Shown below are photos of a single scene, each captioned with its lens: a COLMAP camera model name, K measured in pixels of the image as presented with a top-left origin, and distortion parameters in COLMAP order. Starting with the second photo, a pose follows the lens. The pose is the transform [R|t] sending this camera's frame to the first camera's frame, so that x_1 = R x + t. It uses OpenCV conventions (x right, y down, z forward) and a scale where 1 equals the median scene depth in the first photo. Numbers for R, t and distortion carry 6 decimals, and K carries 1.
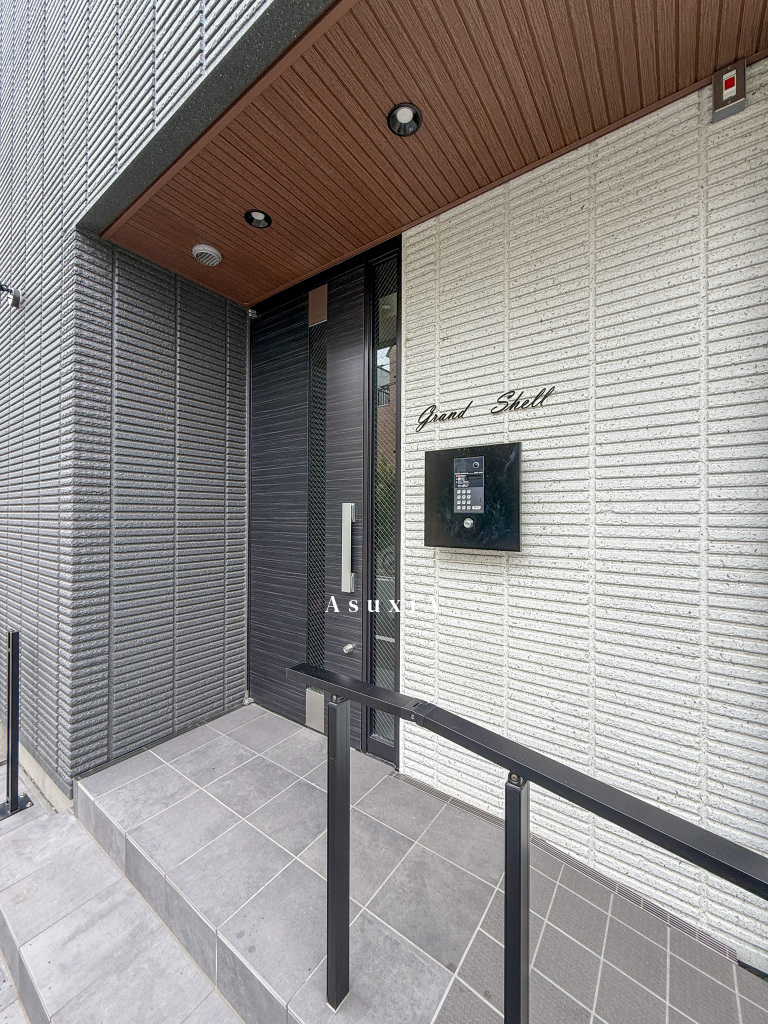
lens RADIAL K [[405.9, 0, 385.2], [0, 405.9, 509.5], [0, 0, 1]] dist [0.001766, -0.000187]
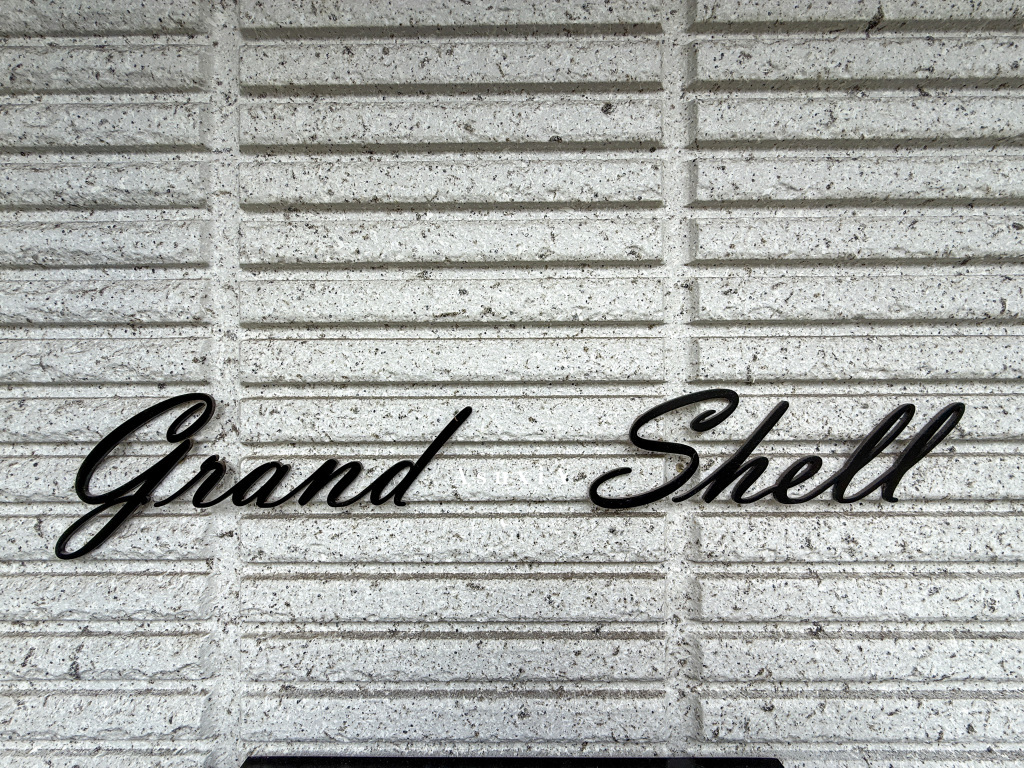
lens RADIAL K [[405.9, 0, 520.5], [0, 405.9, 386.6], [0, 0, 1]] dist [0.001766, -0.000187]
pose [[0.816580, -0.006820, 0.577192, 0.144243], [0.002280, 0.999961, 0.008590, -0.288309], [-0.577227, -0.005698, 0.816564, 0.891380]]
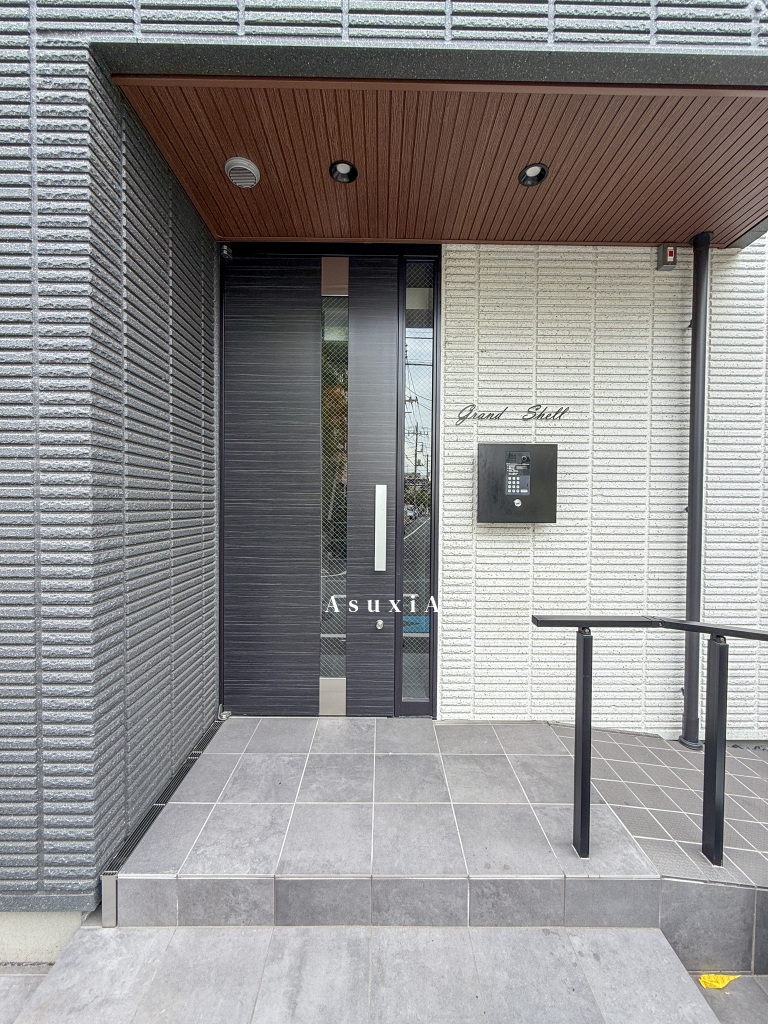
lens RADIAL K [[405.9, 0, 382.4], [0, 405.9, 509.6], [0, 0, 1]] dist [0.001766, -0.000187]
pose [[0.805825, -0.006626, 0.592117, -0.887064], [-0.011259, 0.999585, 0.026509, 0.024732], [-0.592047, -0.028029, 0.805416, 0.209026]]
